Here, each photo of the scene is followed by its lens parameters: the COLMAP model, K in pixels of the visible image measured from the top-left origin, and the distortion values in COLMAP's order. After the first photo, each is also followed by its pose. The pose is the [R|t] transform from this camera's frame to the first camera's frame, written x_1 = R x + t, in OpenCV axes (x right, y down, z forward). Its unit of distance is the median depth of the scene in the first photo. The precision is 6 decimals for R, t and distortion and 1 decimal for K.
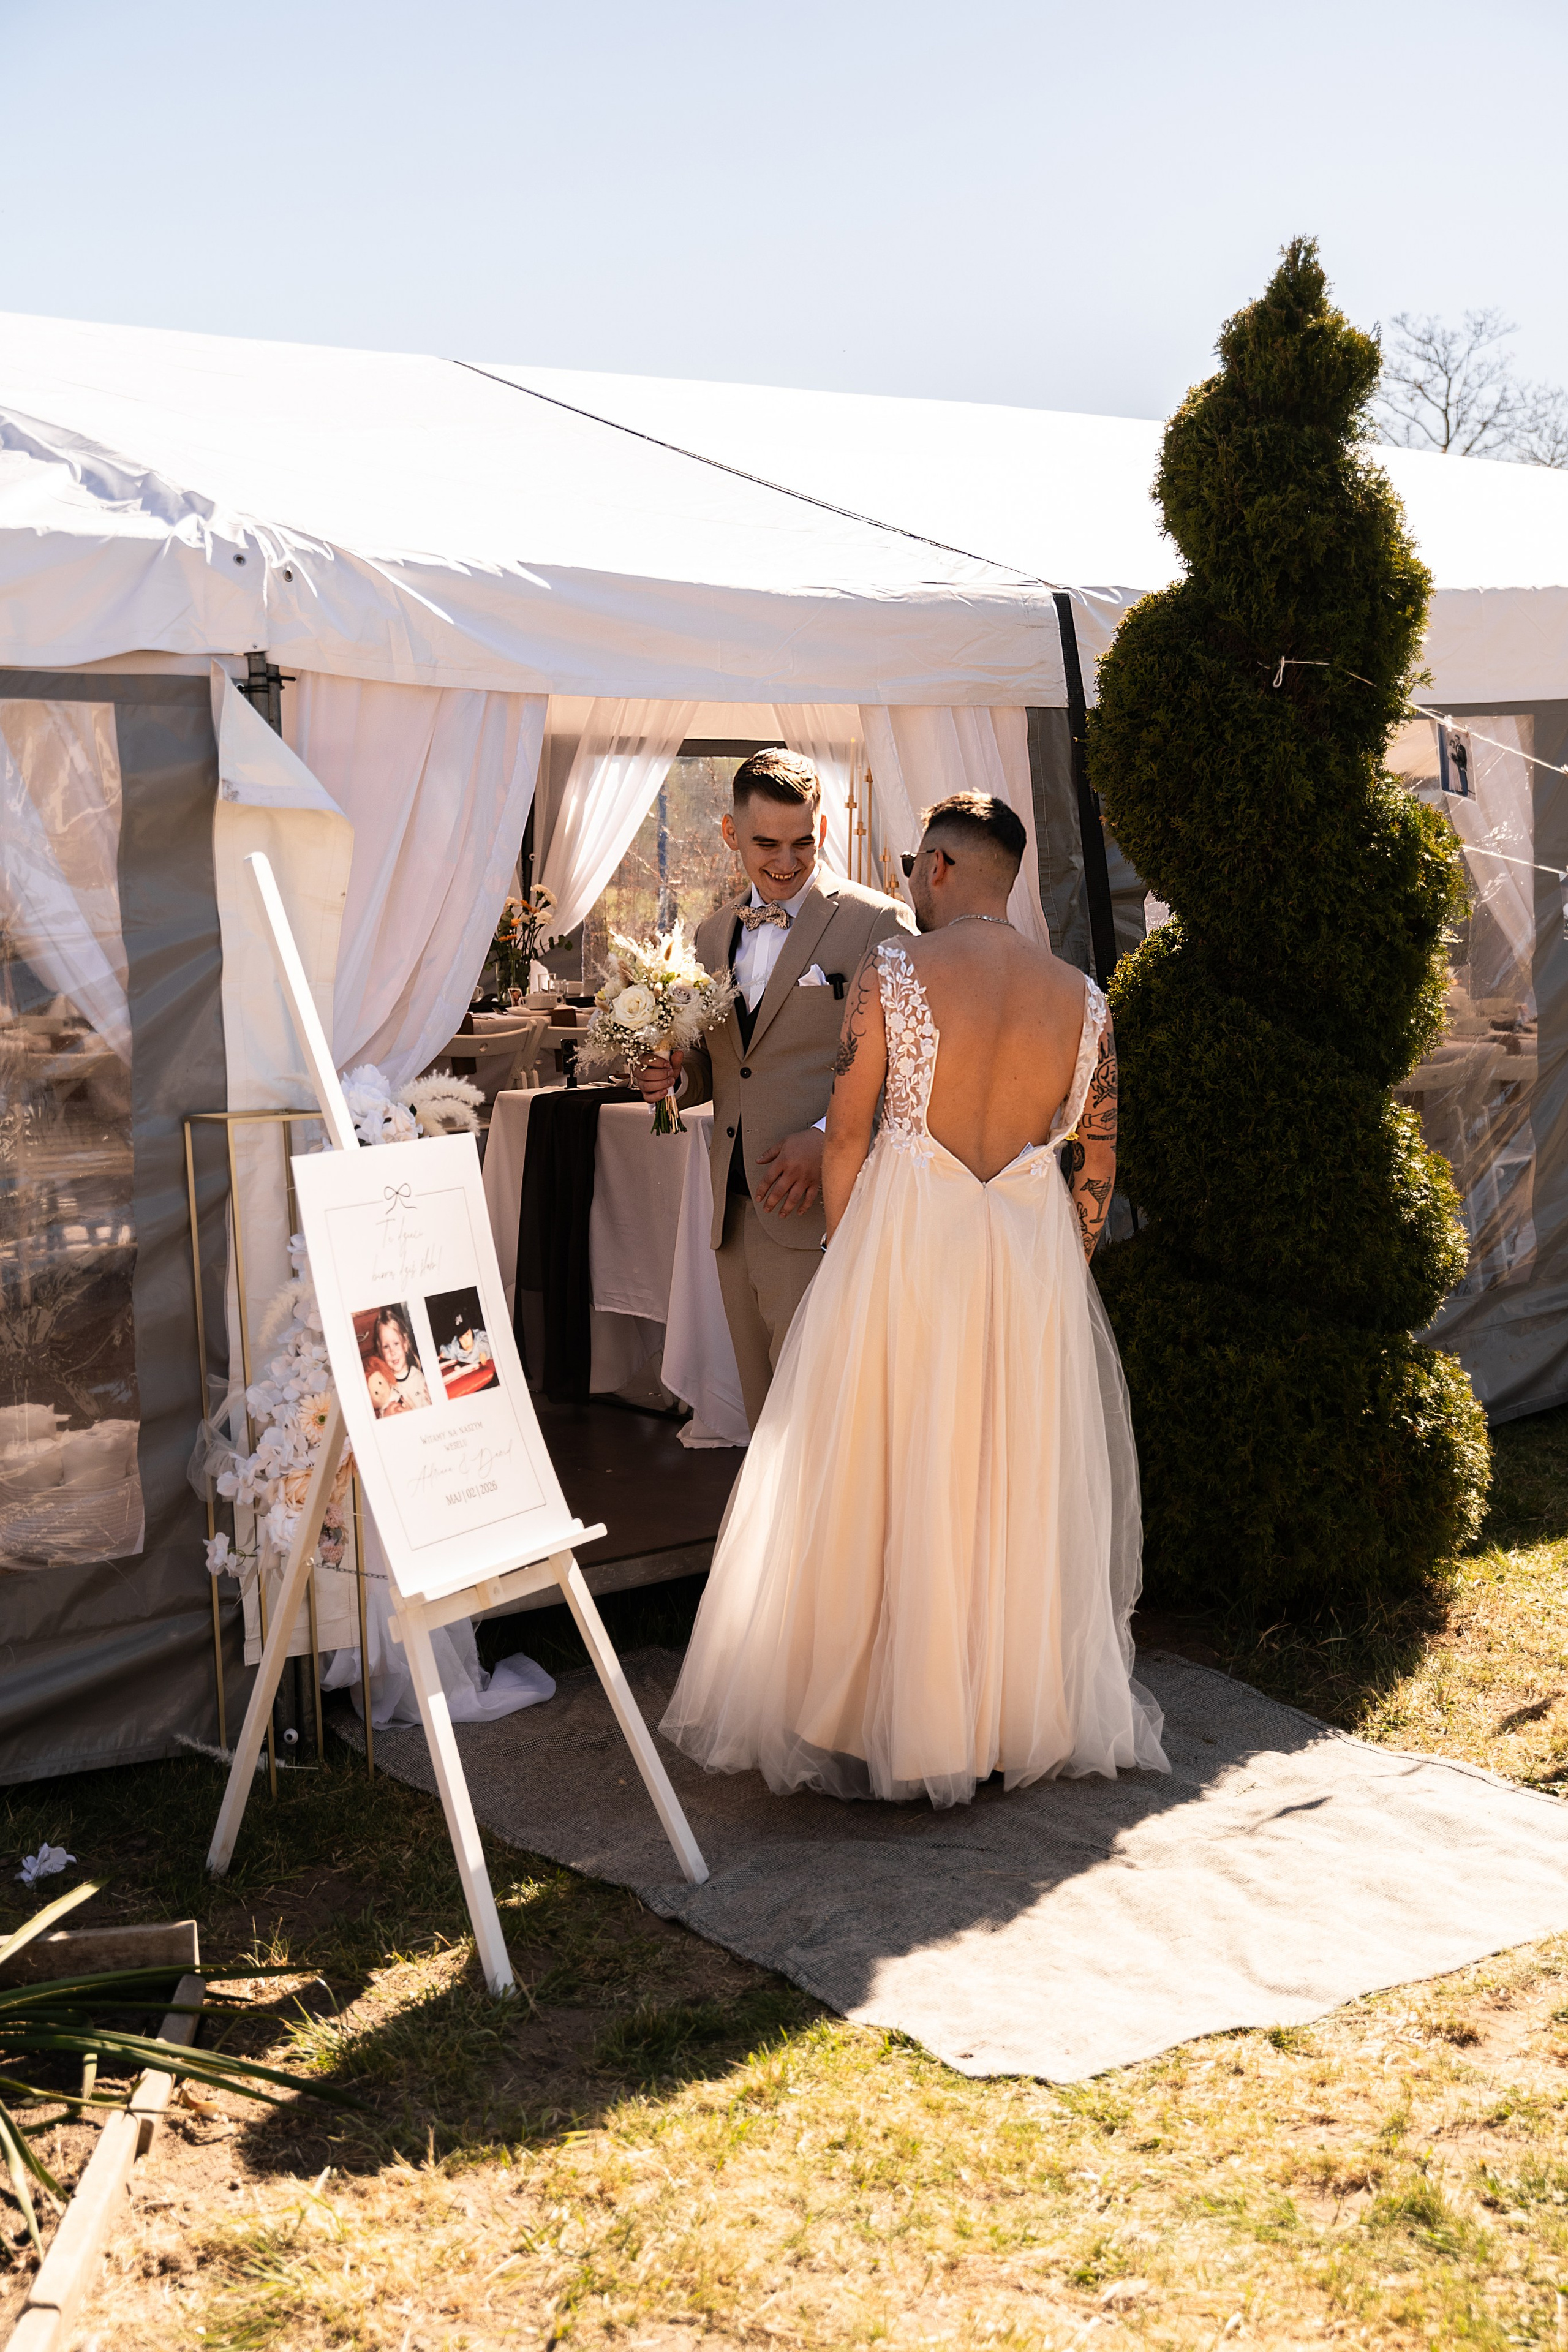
lens RADIAL K [[2912.7, 0, 784.0], [0, 2912.7, 1176.0], [0, 0, 1]] dist [0.005934, -0.029963]
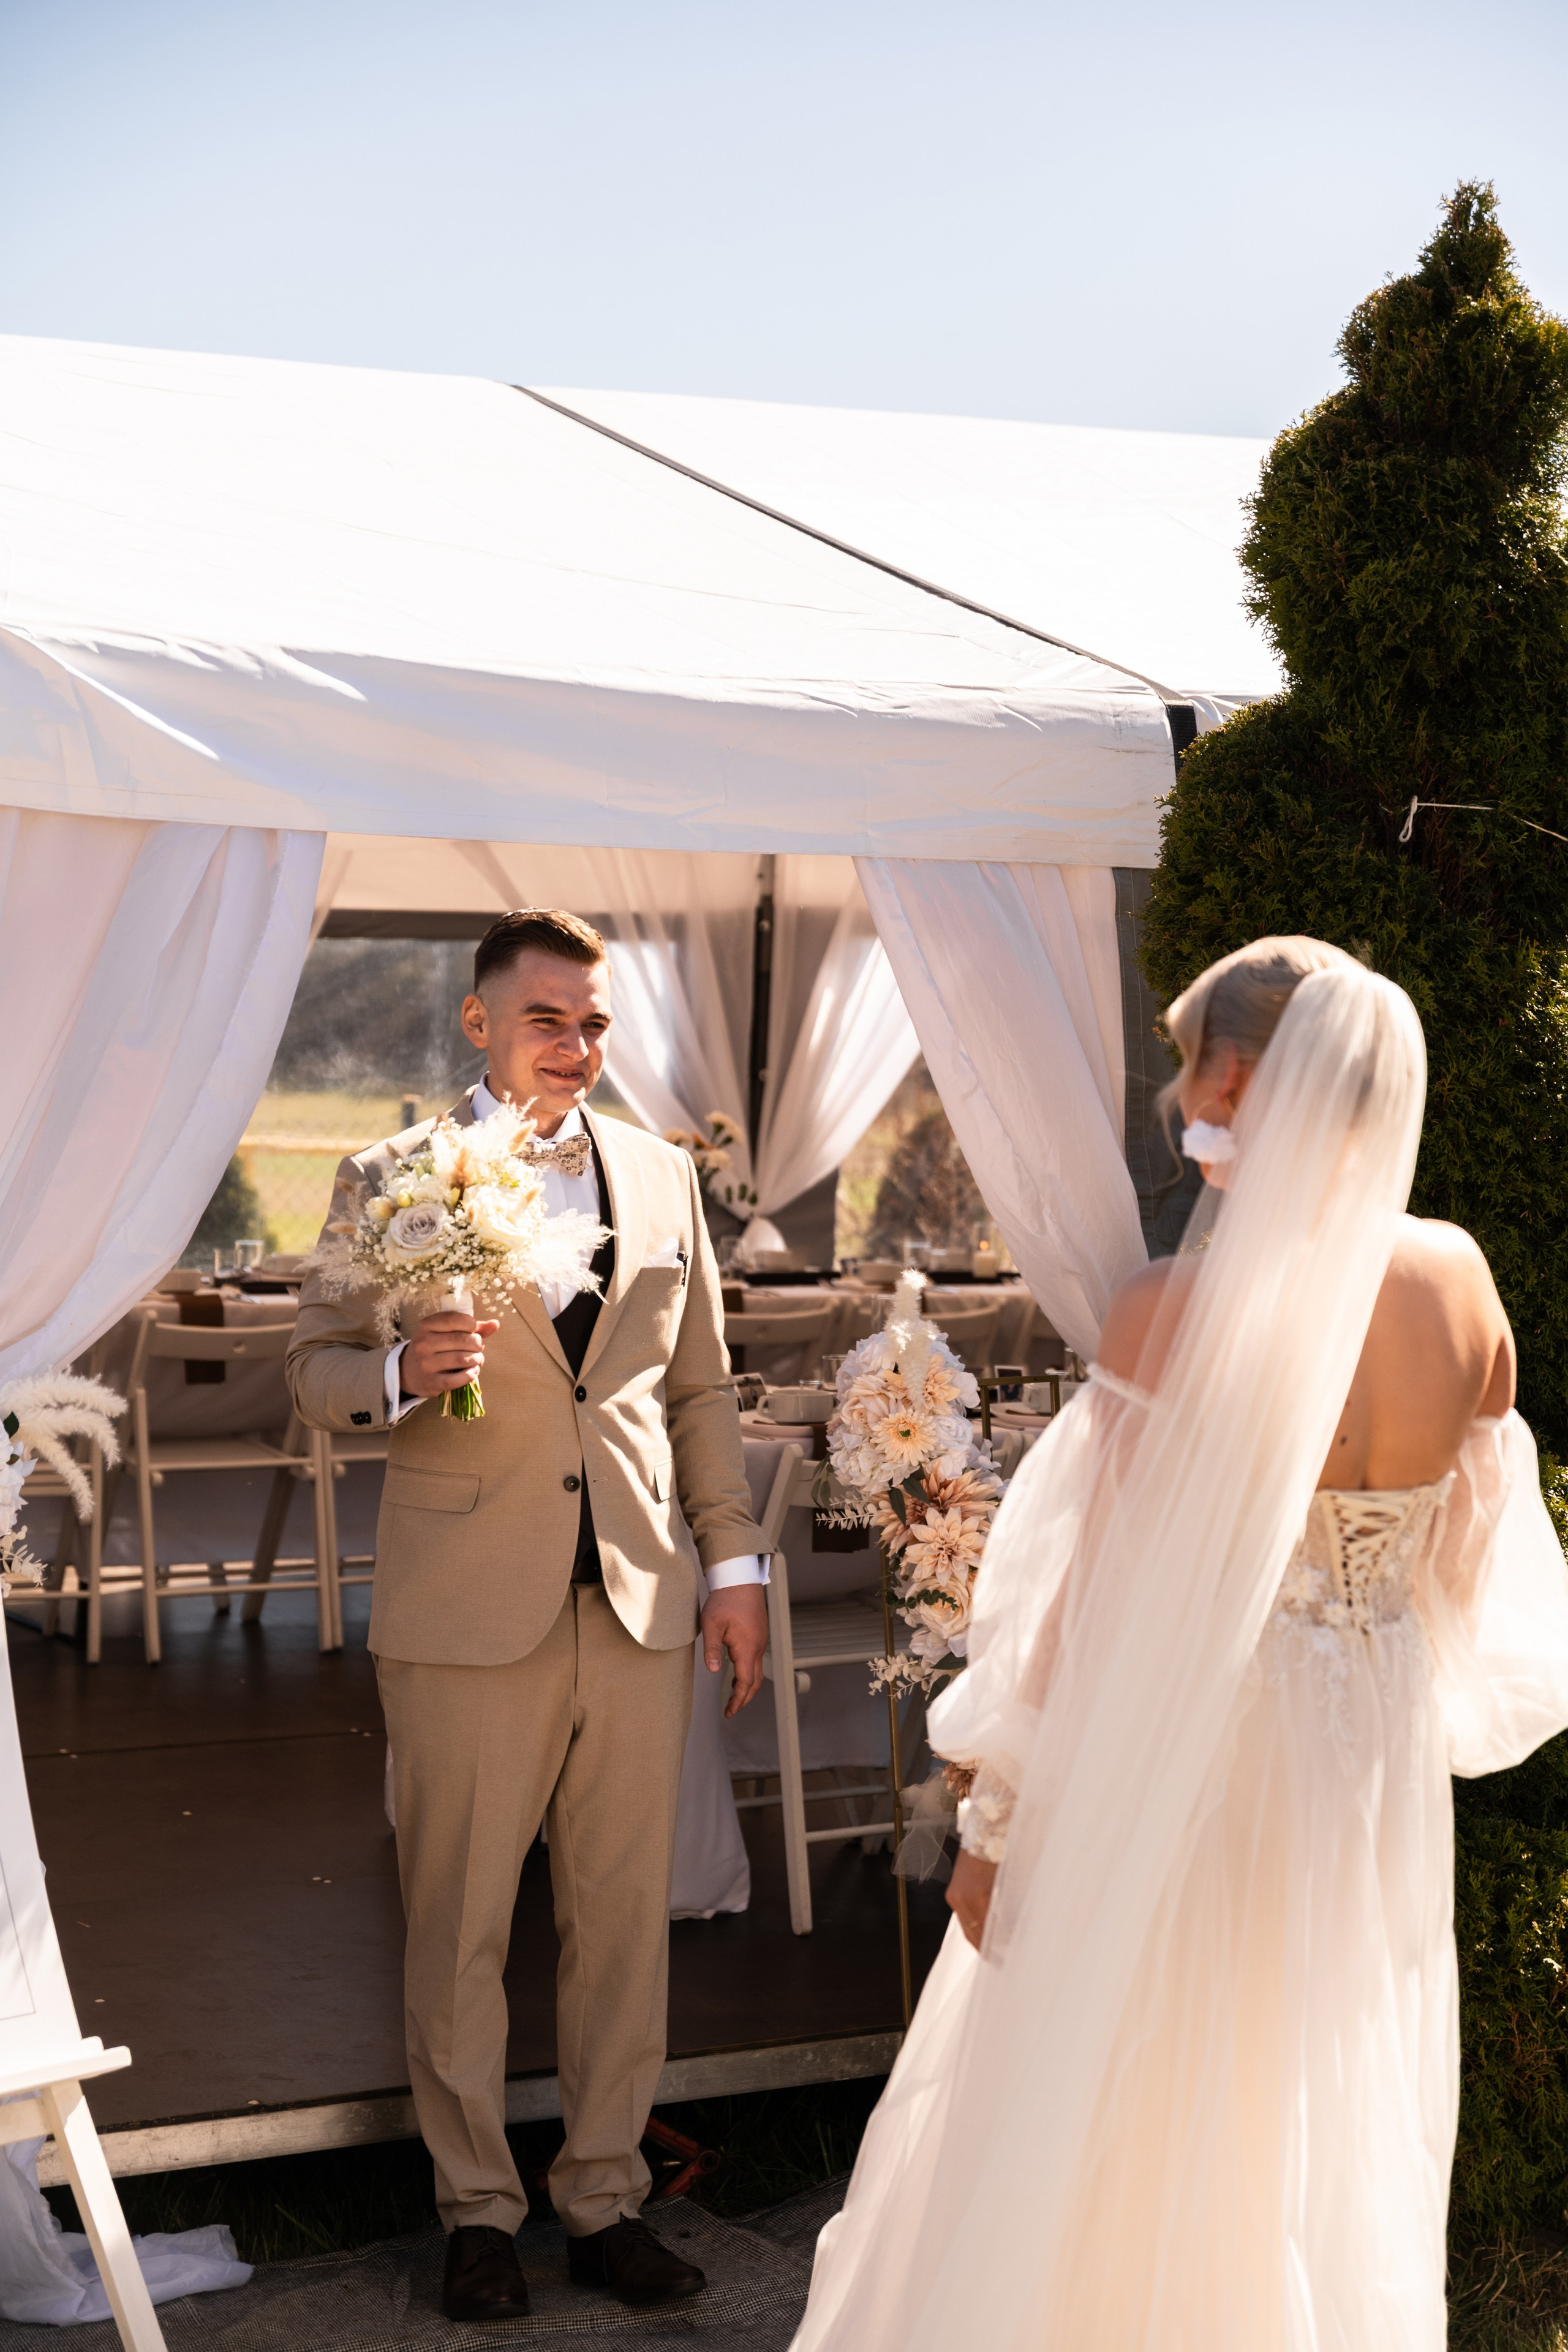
lens RADIAL K [[3984.5, 0, 784.0], [0, 3984.5, 1176.0], [0, 0, 1]] dist [0.048066, 0.053692]
pose [[0.982920, 0.031161, -0.181375, 0.199901], [-0.046624, 0.995572, -0.081622, -0.010092], [0.178028, 0.088684, 0.980021, 0.083979]]
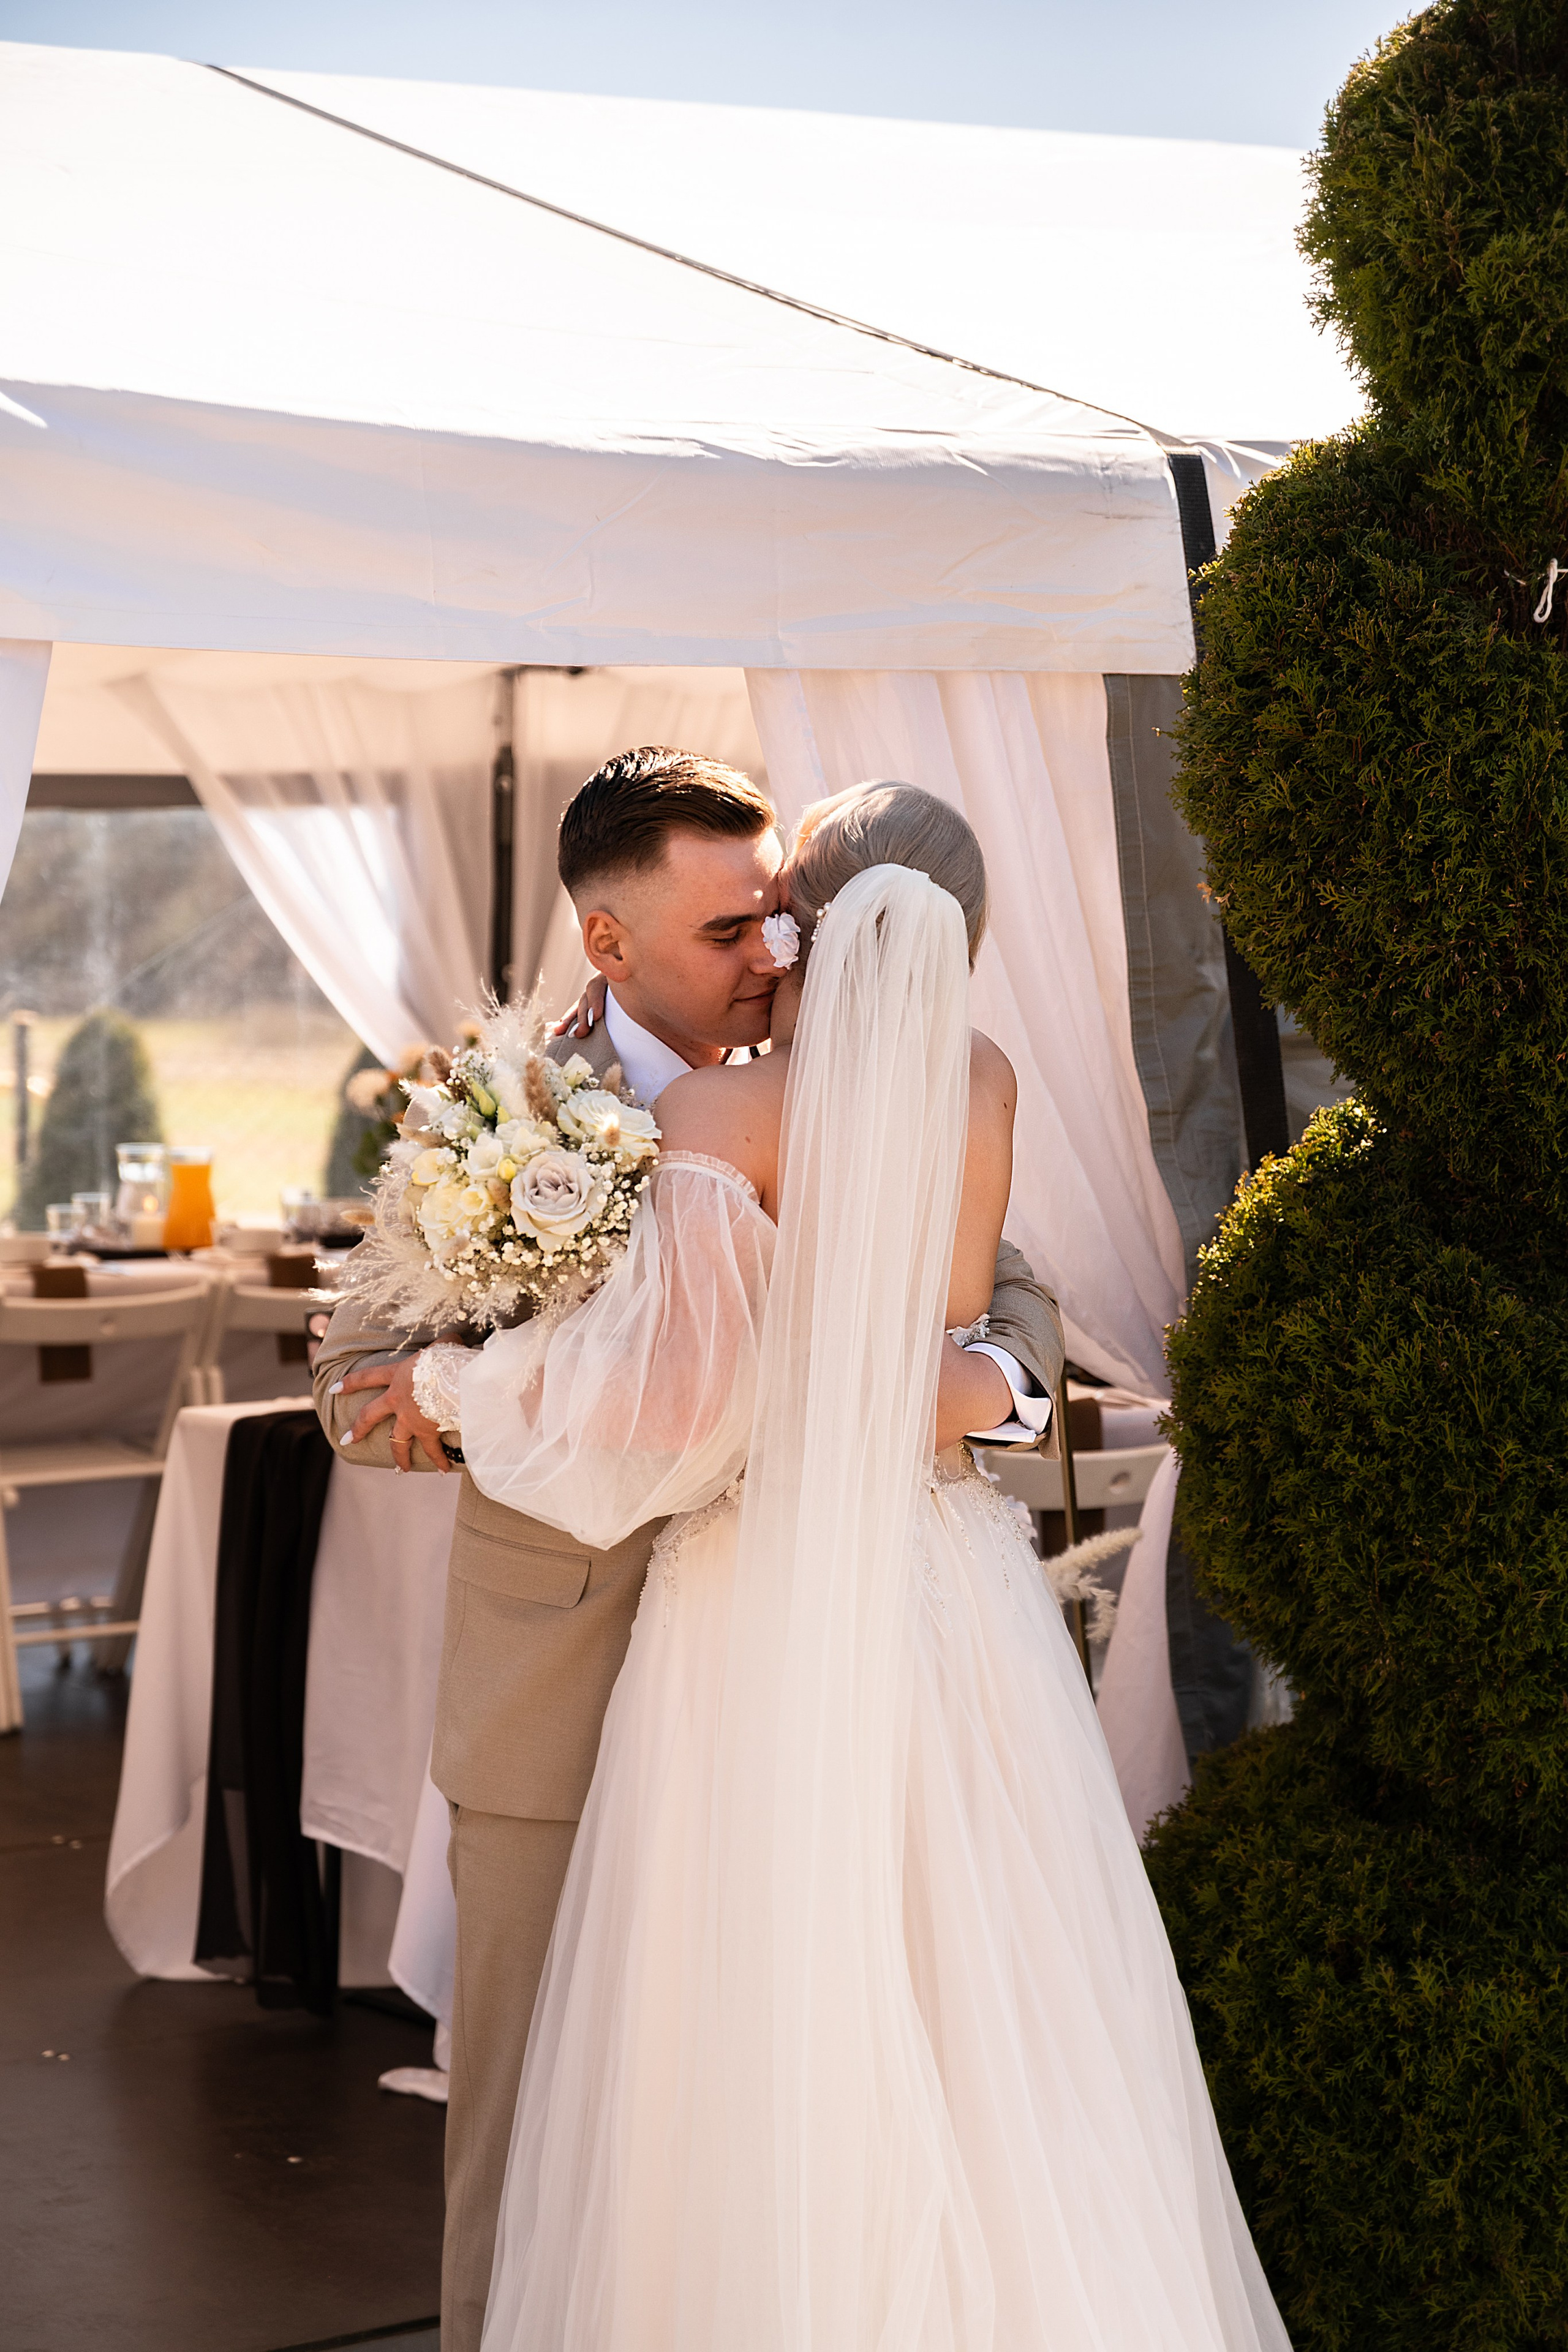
lens RADIAL K [[4707.0, 0, 847.5], [0, 4707.0, 1251.3], [0, 0, 1]] dist [0.098755, 0.030437]
pose [[0.995970, 0.005874, -0.089498, 0.125581], [-0.010518, 0.998617, -0.051507, -0.018615], [0.089072, 0.052241, 0.994654, 0.198389]]
